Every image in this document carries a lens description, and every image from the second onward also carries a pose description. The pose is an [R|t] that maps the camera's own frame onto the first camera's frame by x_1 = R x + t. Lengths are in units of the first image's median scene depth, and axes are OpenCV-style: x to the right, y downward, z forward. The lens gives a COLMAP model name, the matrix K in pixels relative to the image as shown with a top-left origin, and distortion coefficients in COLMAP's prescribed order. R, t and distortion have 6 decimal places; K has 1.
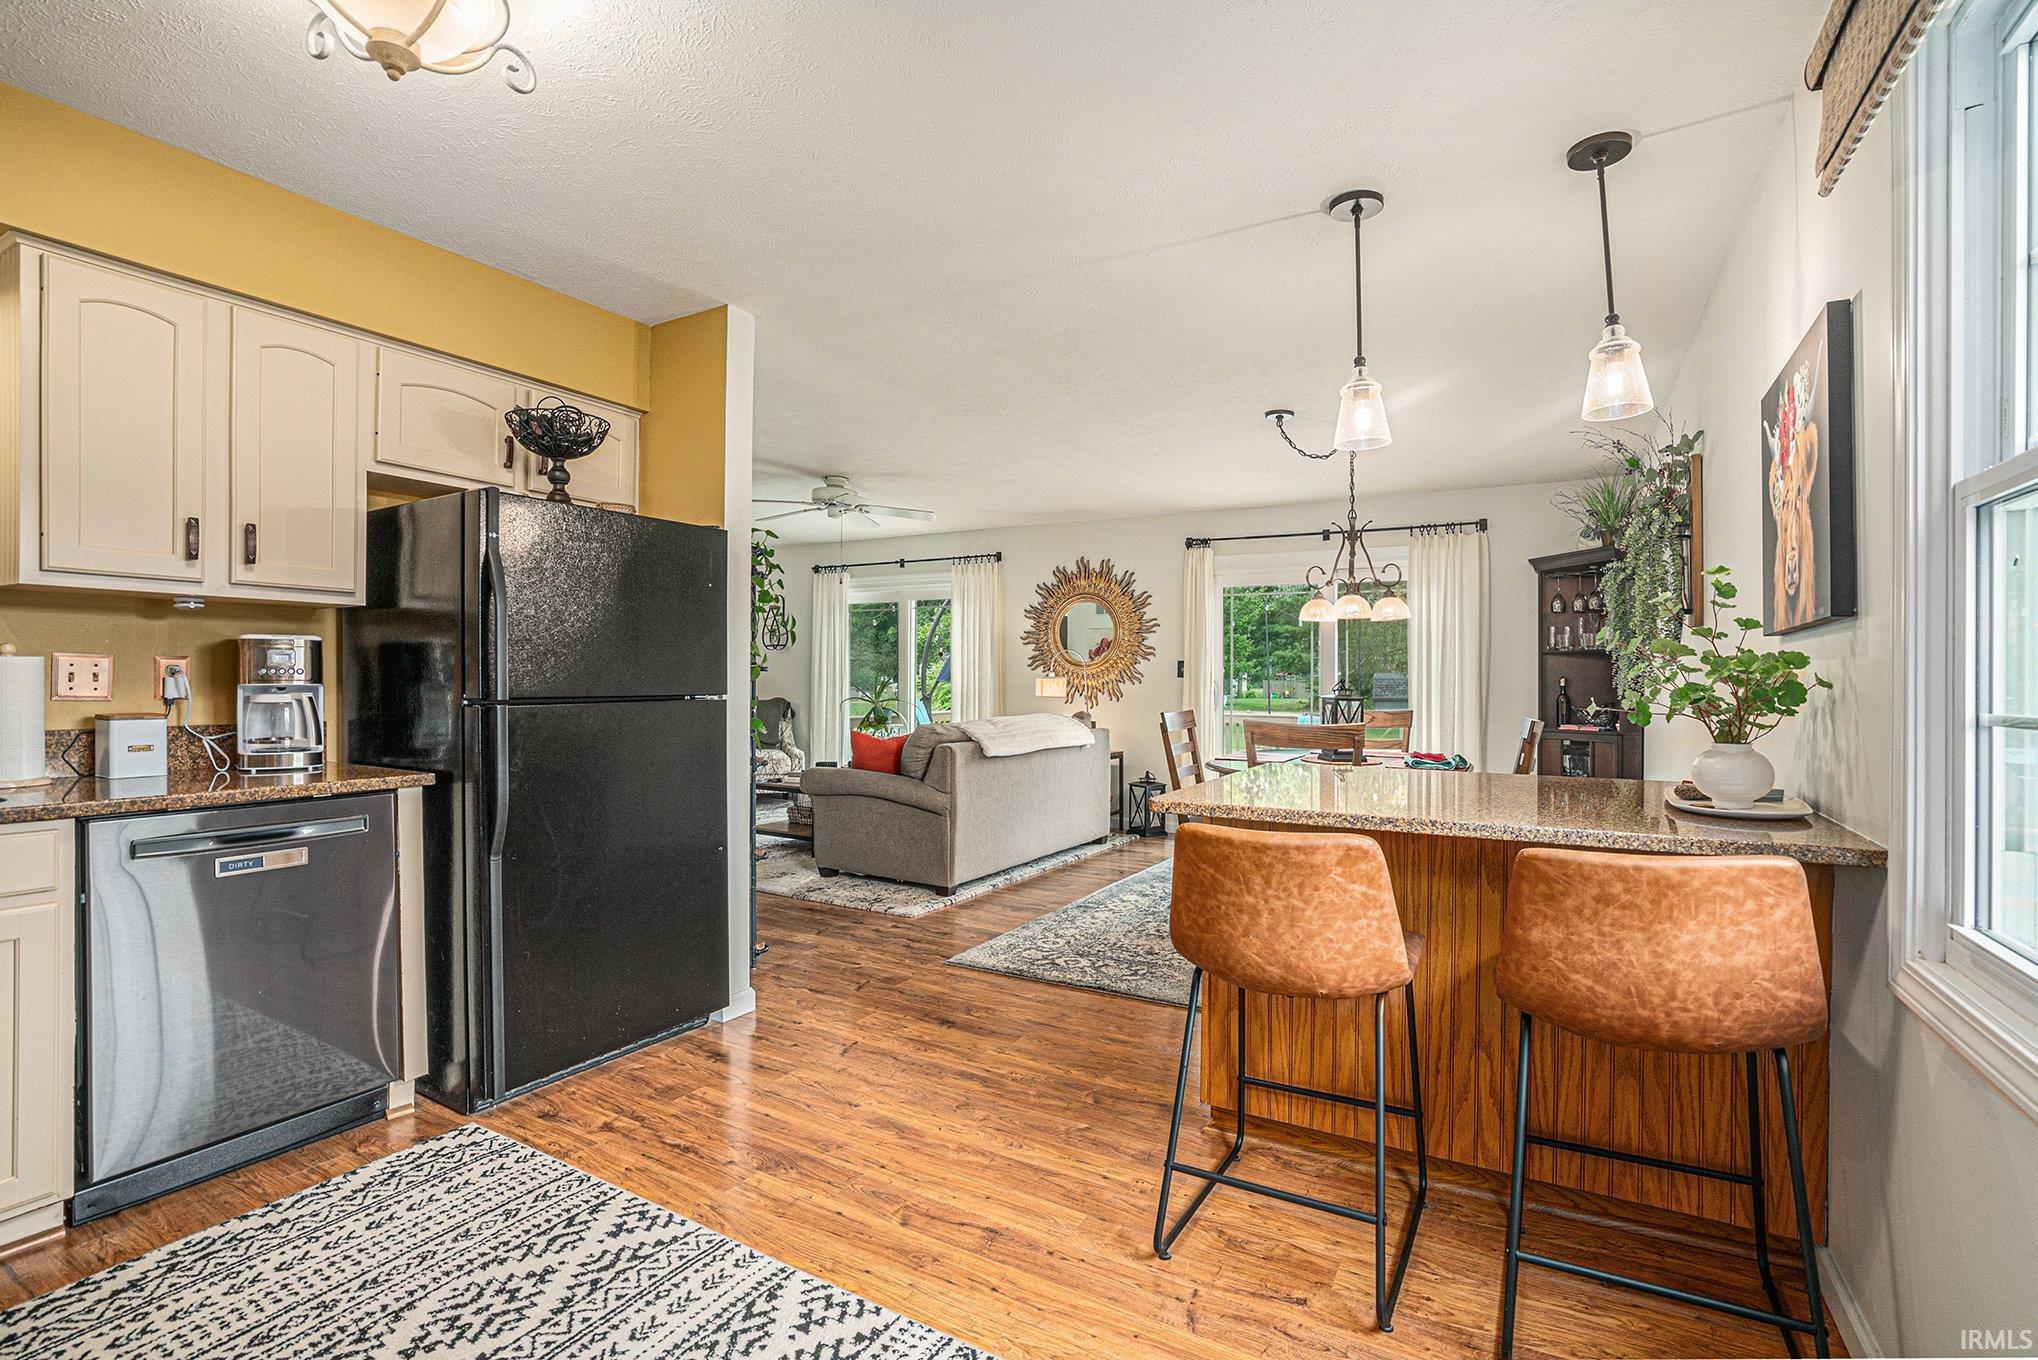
lens RADIAL K [[941.3, 0, 1020.1], [0, 941.3, 675.4], [0, 0, 1]] dist [-0.023624, 0.001974]
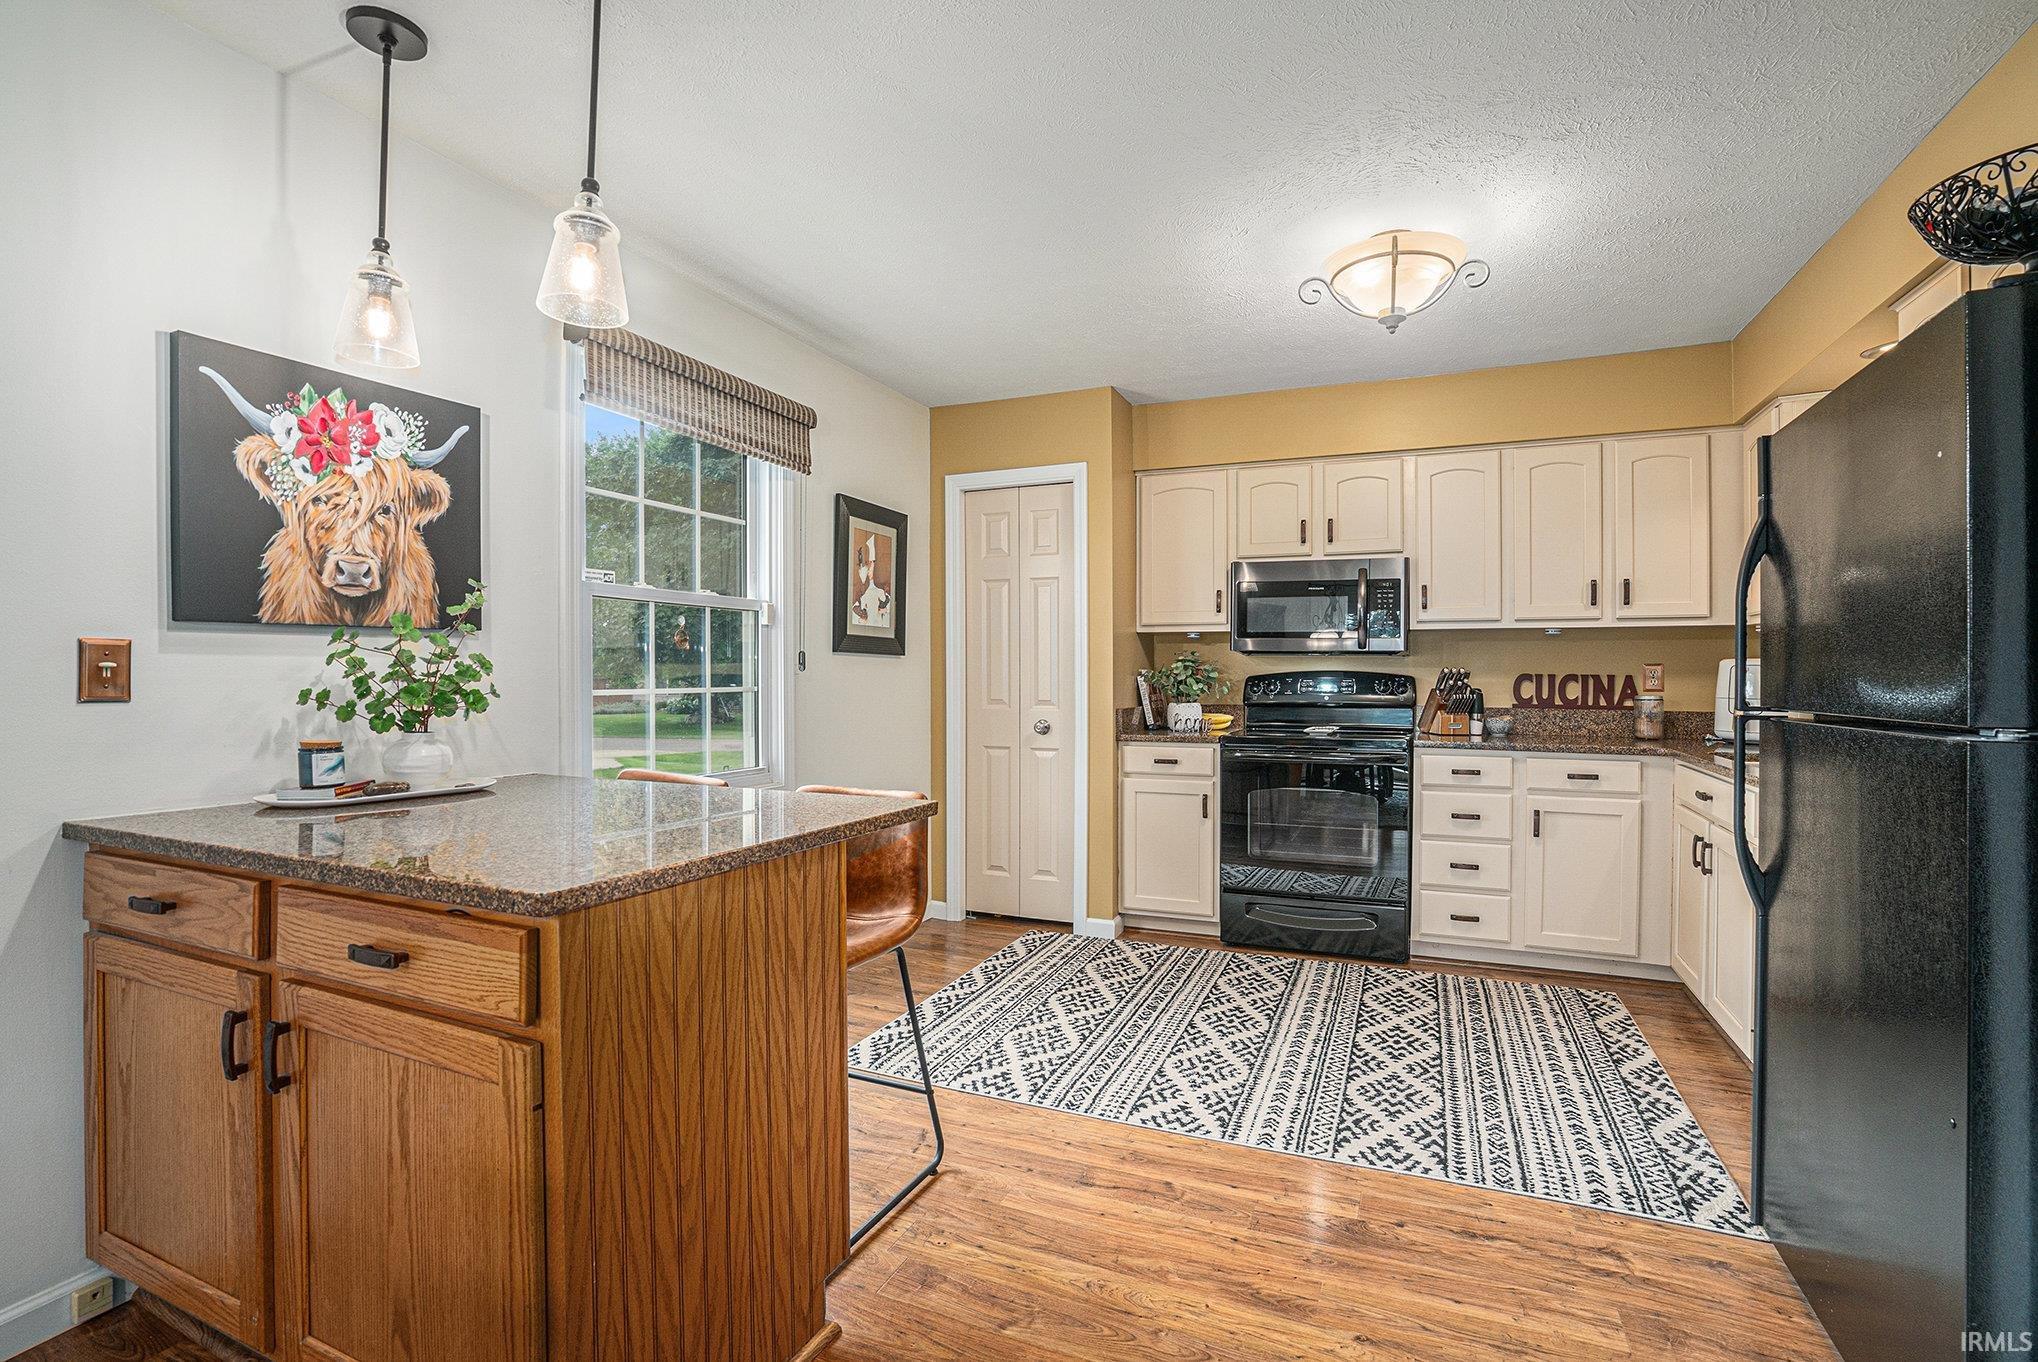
lens RADIAL K [[941.3, 0, 1015.2], [0, 941.3, 668.8], [0, 0, 1]] dist [-0.023624, 0.001974]
pose [[-0.993816, -0.009565, -0.110624, 0.180341], [-0.009418, 0.999954, -0.001848, -0.003347], [0.110637, -0.000794, -0.993861, 2.100524]]
